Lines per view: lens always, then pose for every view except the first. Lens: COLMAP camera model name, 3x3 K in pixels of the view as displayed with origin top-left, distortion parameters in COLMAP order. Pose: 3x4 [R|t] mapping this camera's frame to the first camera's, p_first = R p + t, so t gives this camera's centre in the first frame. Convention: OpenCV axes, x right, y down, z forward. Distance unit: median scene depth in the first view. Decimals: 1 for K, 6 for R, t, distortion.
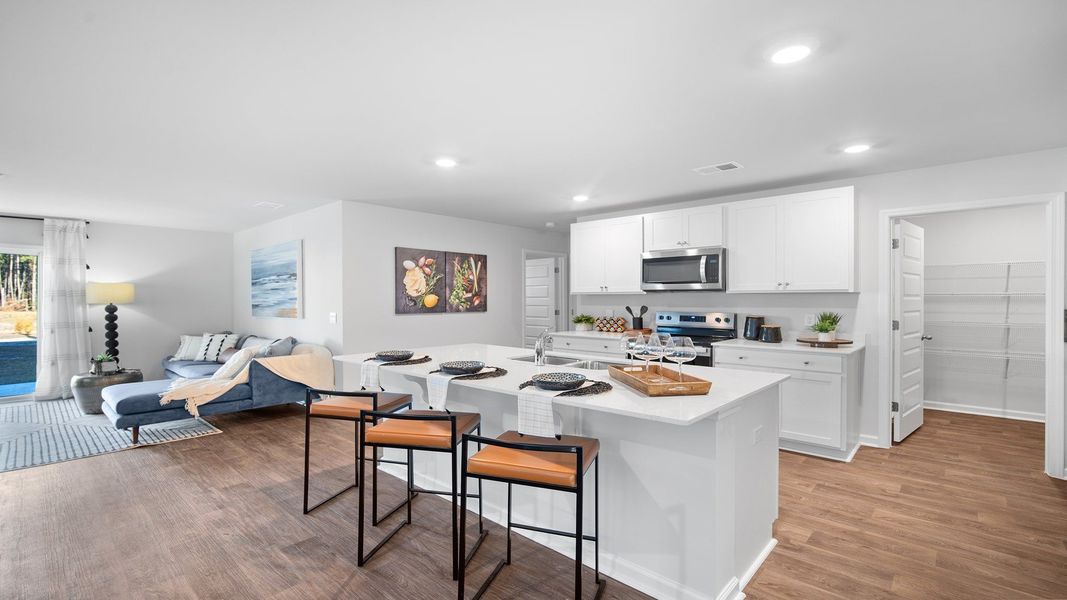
lens RADIAL K [[472.6, 0, 532.0], [0, 472.6, 302.1], [0, 0, 1]] dist [-0.012023, 0.003608]
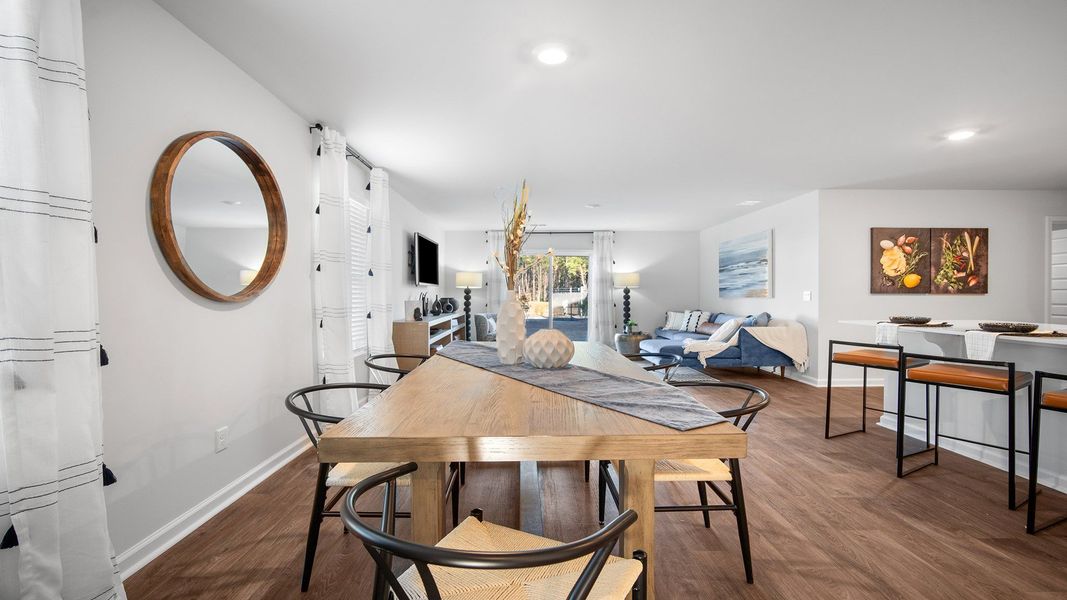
lens RADIAL K [[472.6, 0, 533.5], [0, 472.6, 298.6], [0, 0, 1]] dist [-0.012023, 0.003608]
pose [[0.689562, 0.009249, -0.724168, -0.053105], [-0.006520, 0.999957, 0.006563, 0.032572], [0.724197, 0.000196, 0.689593, -0.215914]]
